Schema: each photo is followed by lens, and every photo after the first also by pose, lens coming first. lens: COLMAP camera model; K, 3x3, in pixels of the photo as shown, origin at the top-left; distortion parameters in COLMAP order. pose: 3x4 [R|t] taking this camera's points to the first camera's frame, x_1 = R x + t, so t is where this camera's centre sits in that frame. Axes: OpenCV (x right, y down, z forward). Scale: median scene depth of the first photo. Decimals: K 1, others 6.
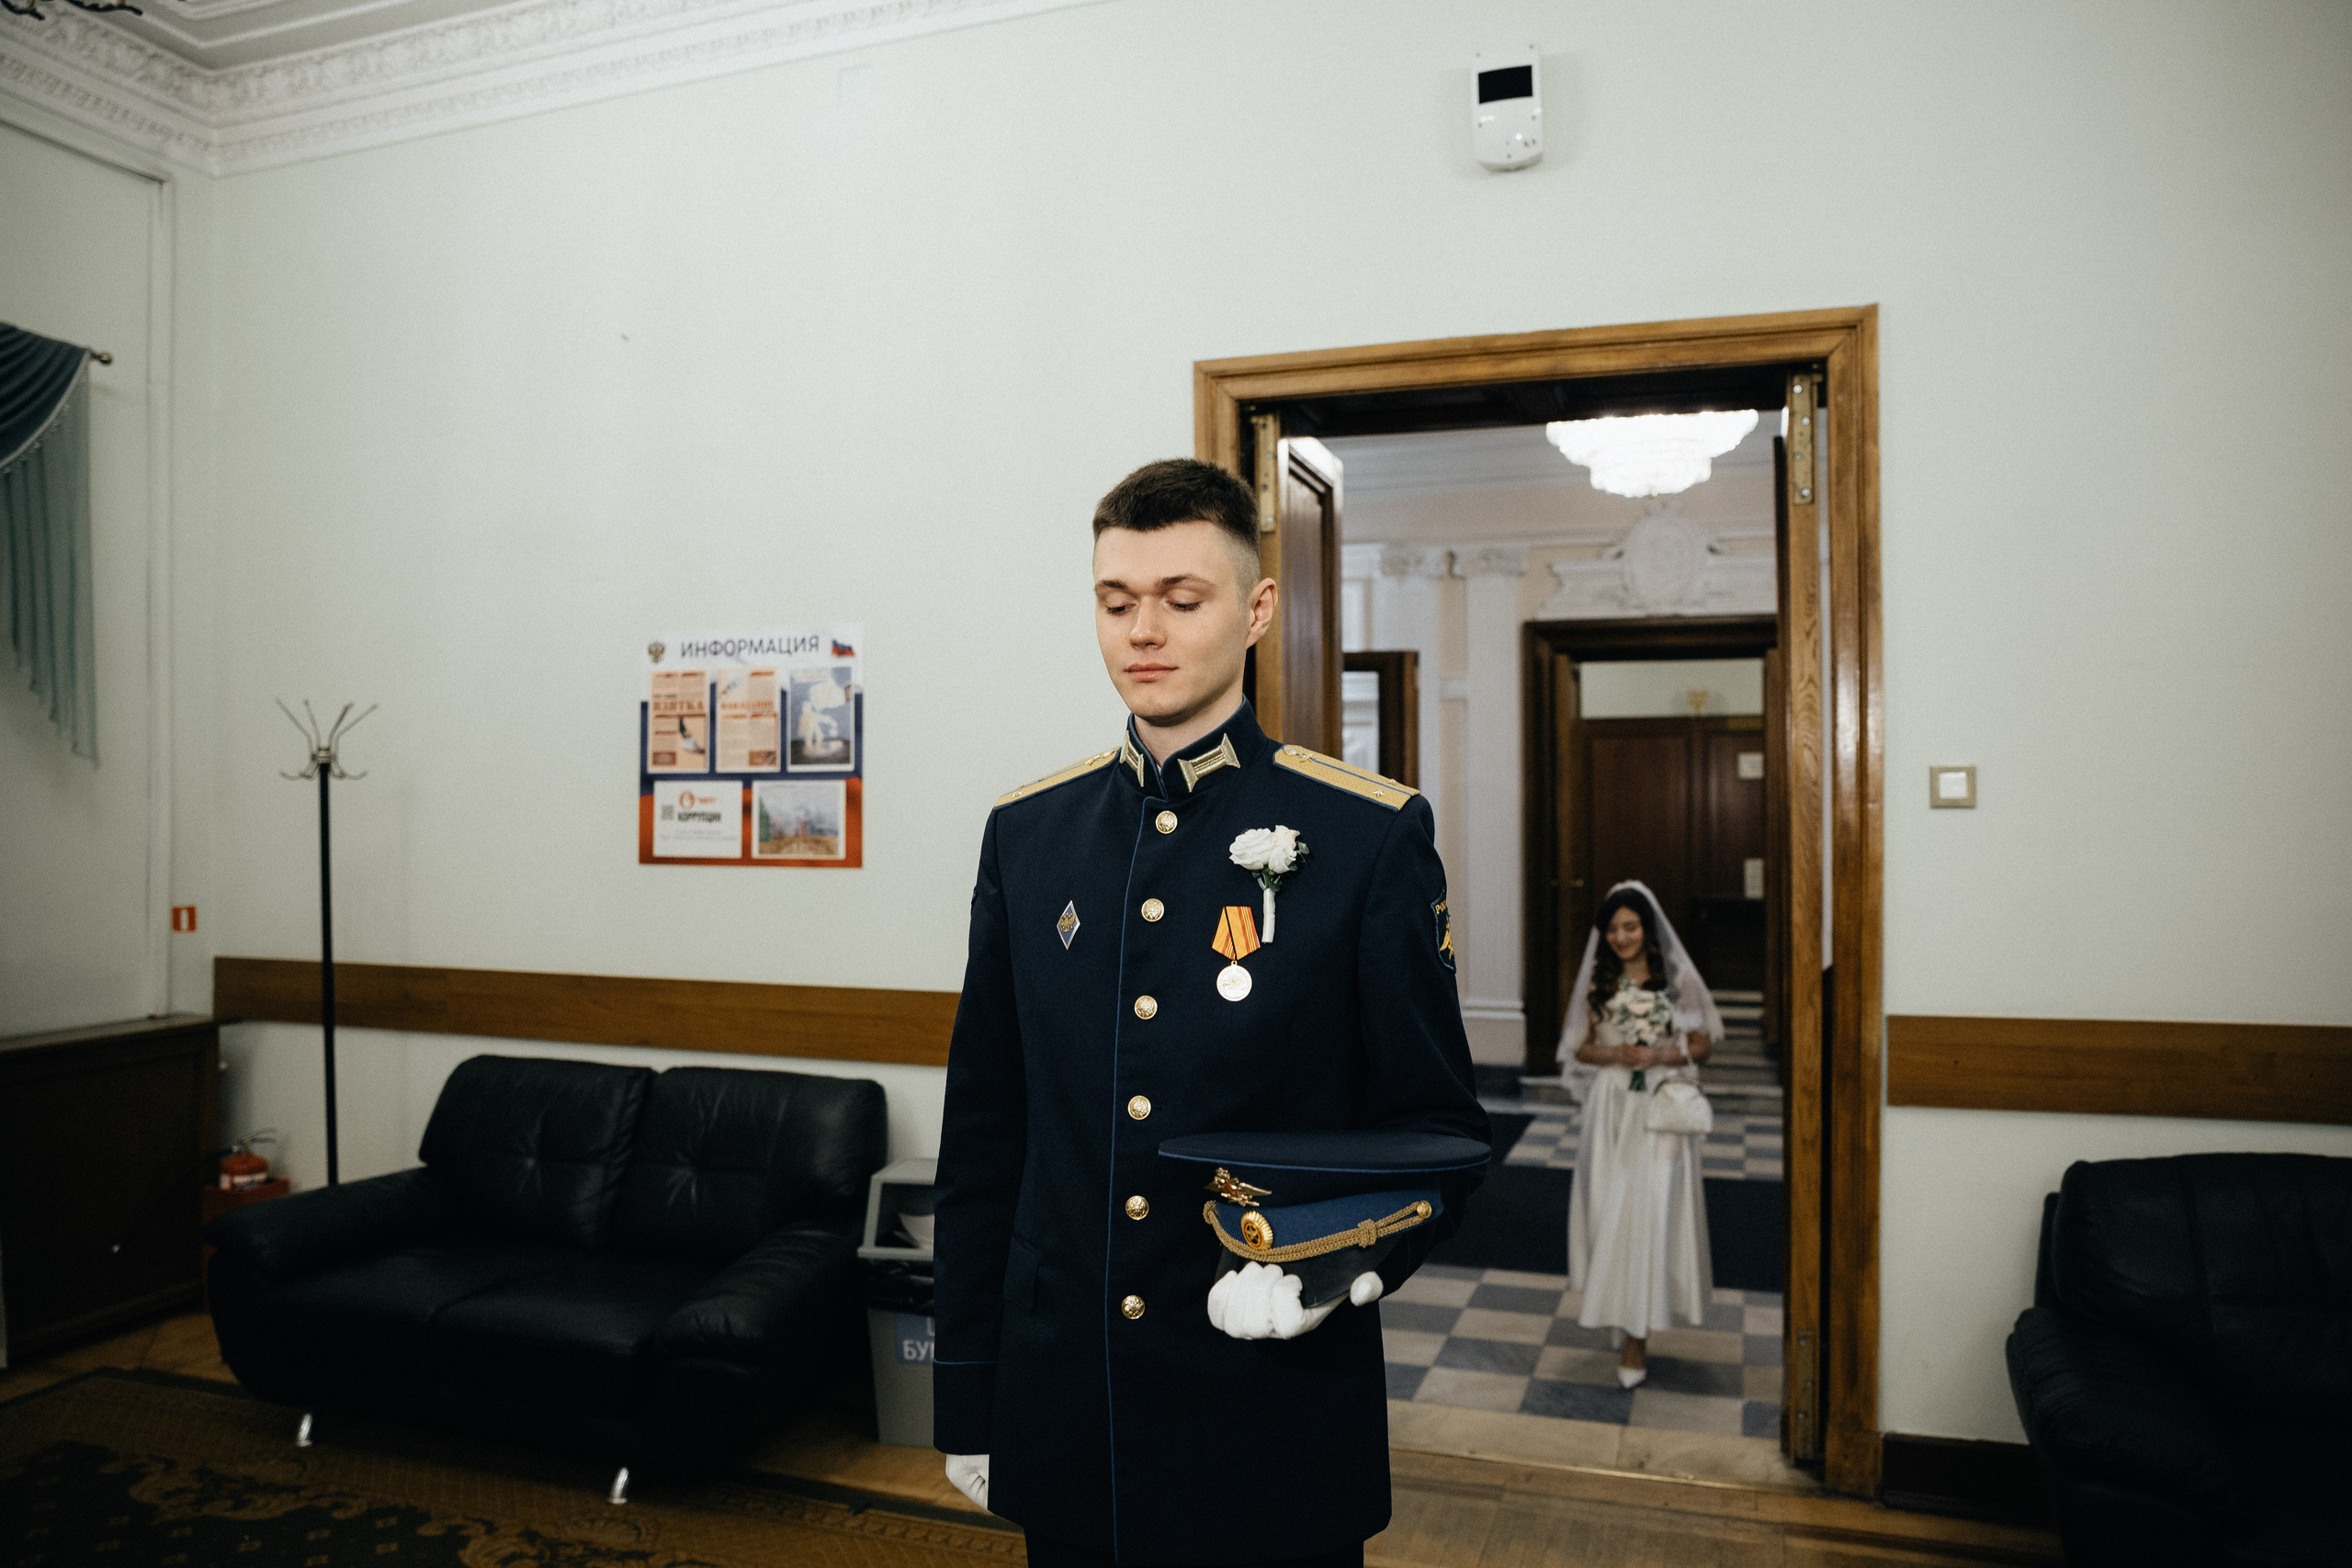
lens RADIAL K [[1606.5, 0, 1183.8], [0, 1606.5, 786.0], [0, 0, 1]] dist [-0.100471, 0.084041]
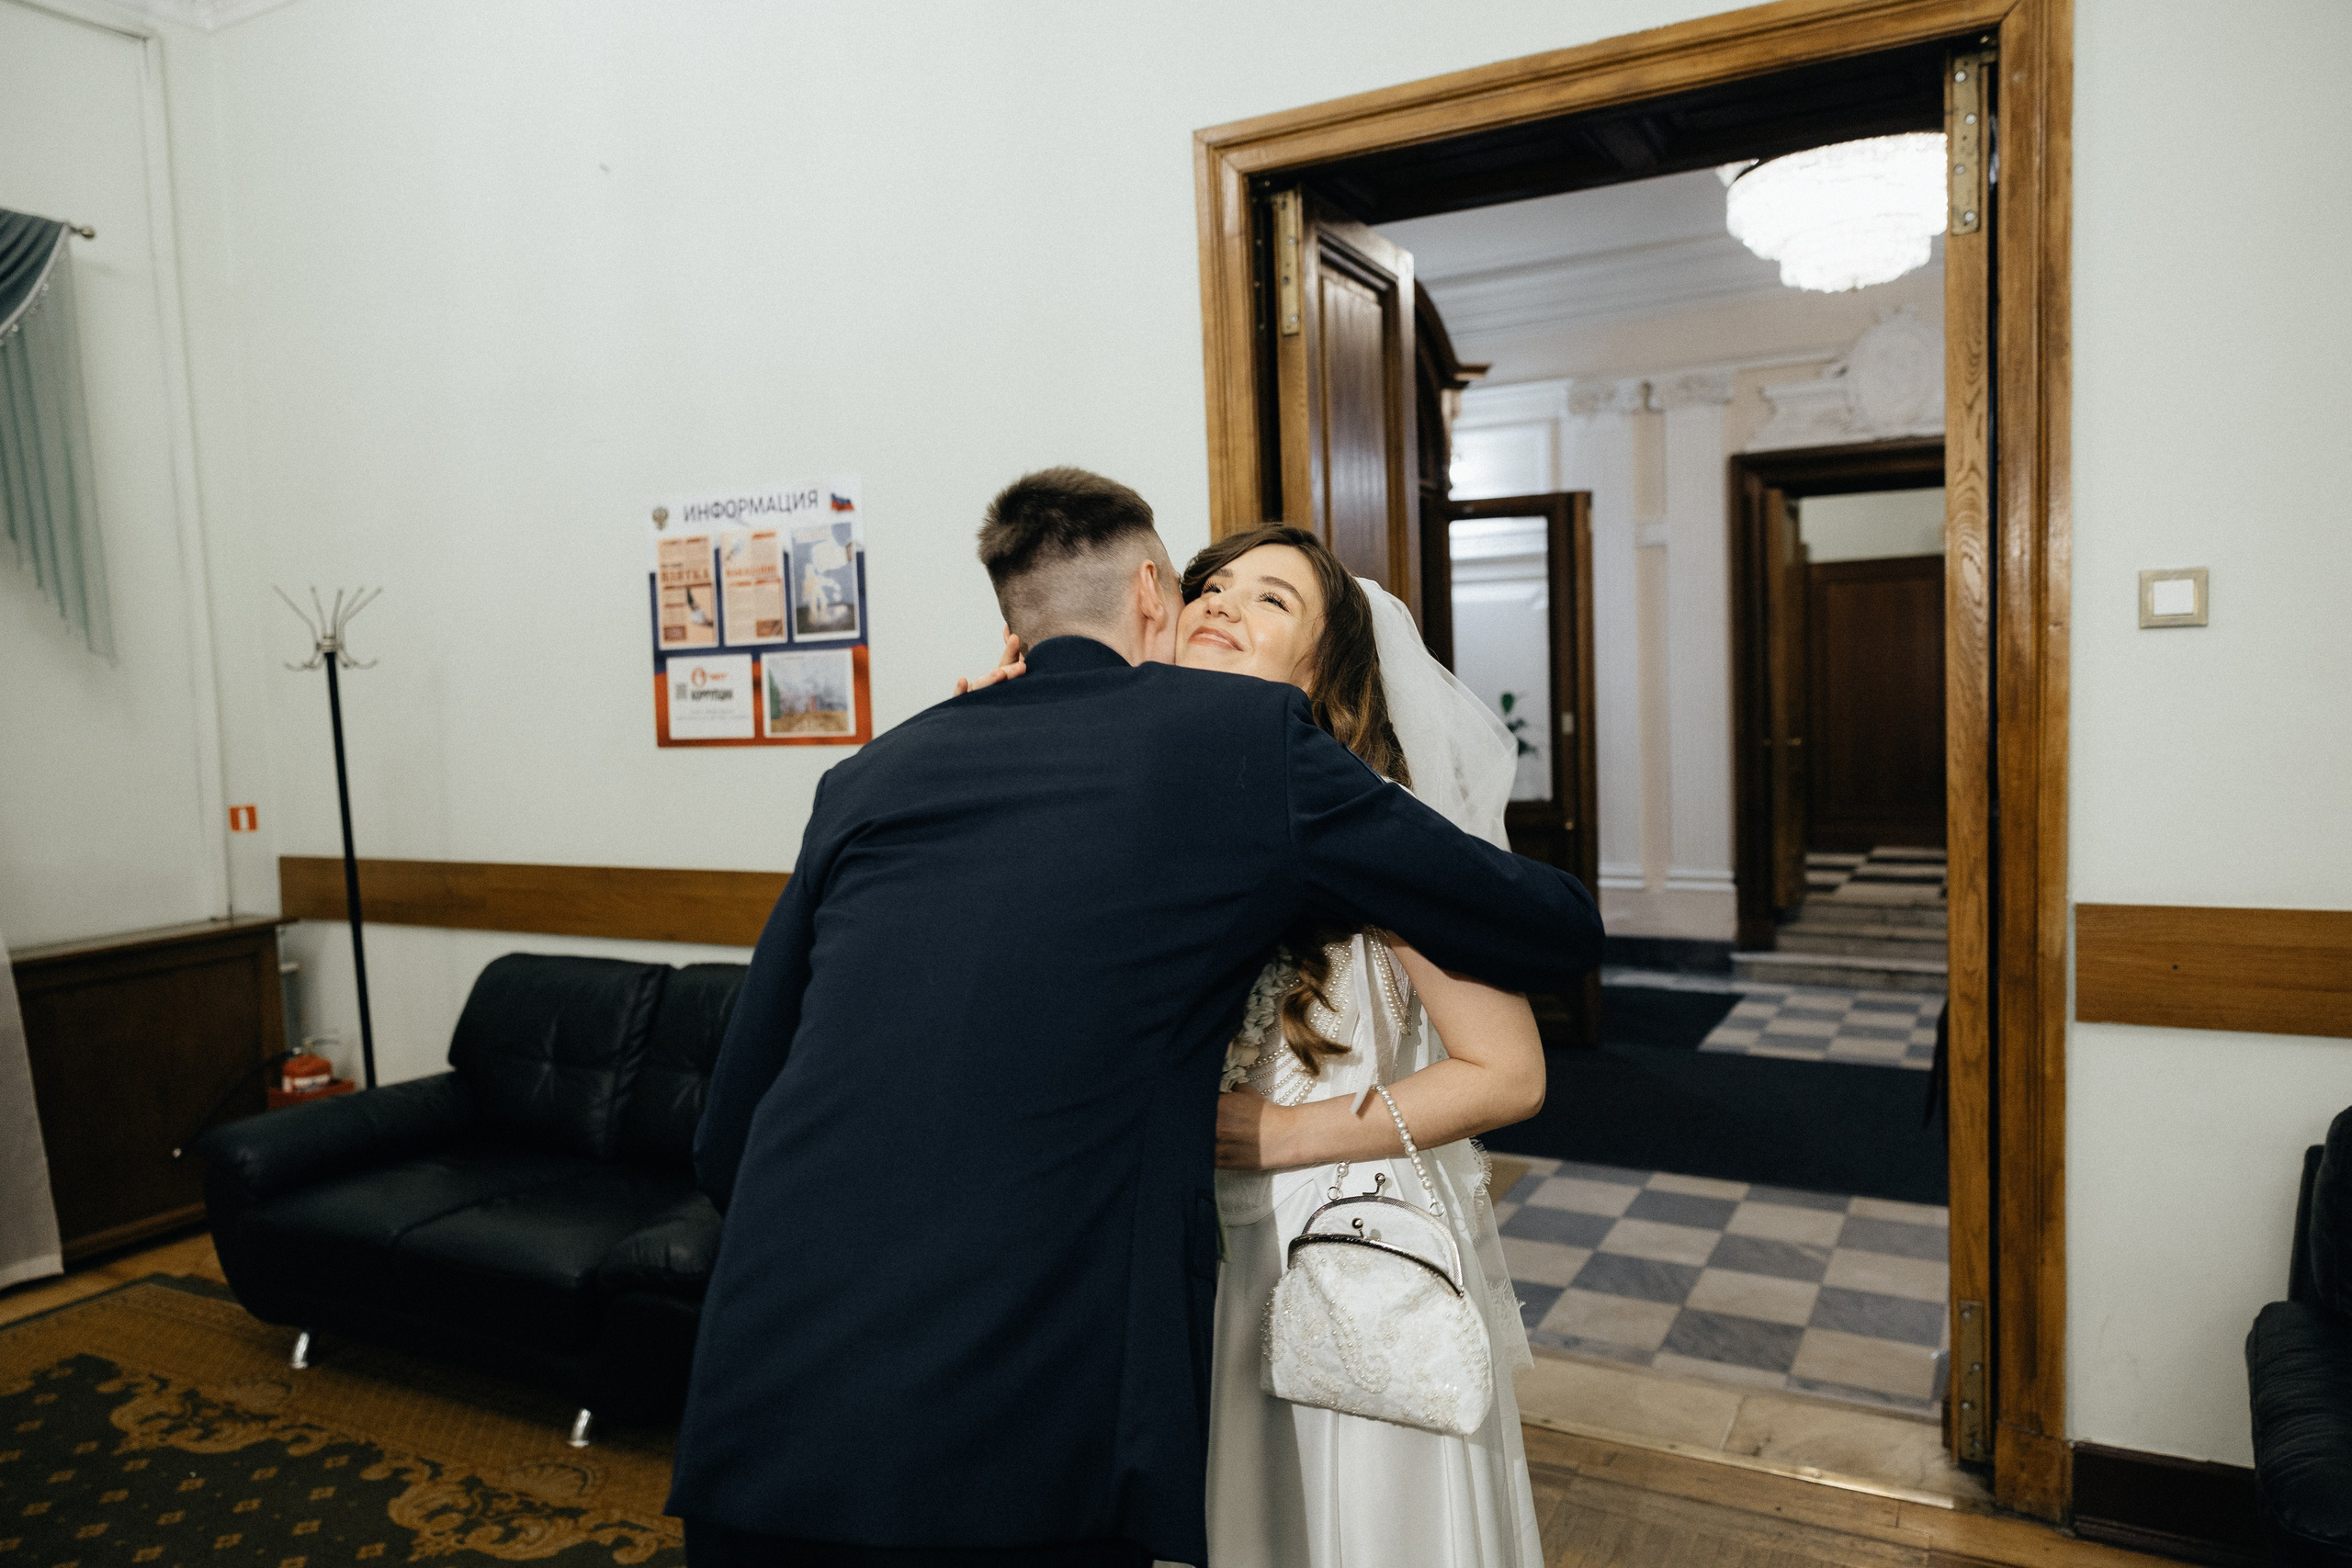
lens RADIAL K [[1561.3, 0, 1181.6], [0, 1561.3, 783.9], [0, 0, 1]] dist [0.003902, 0.002286]
pose [[0.985902, -0.022137, -0.165853, 0.117007], [0.035095, 0.996520, 0.075610, 0.011868], [0.163602, -0.080364, 0.983248, 0.152218]]
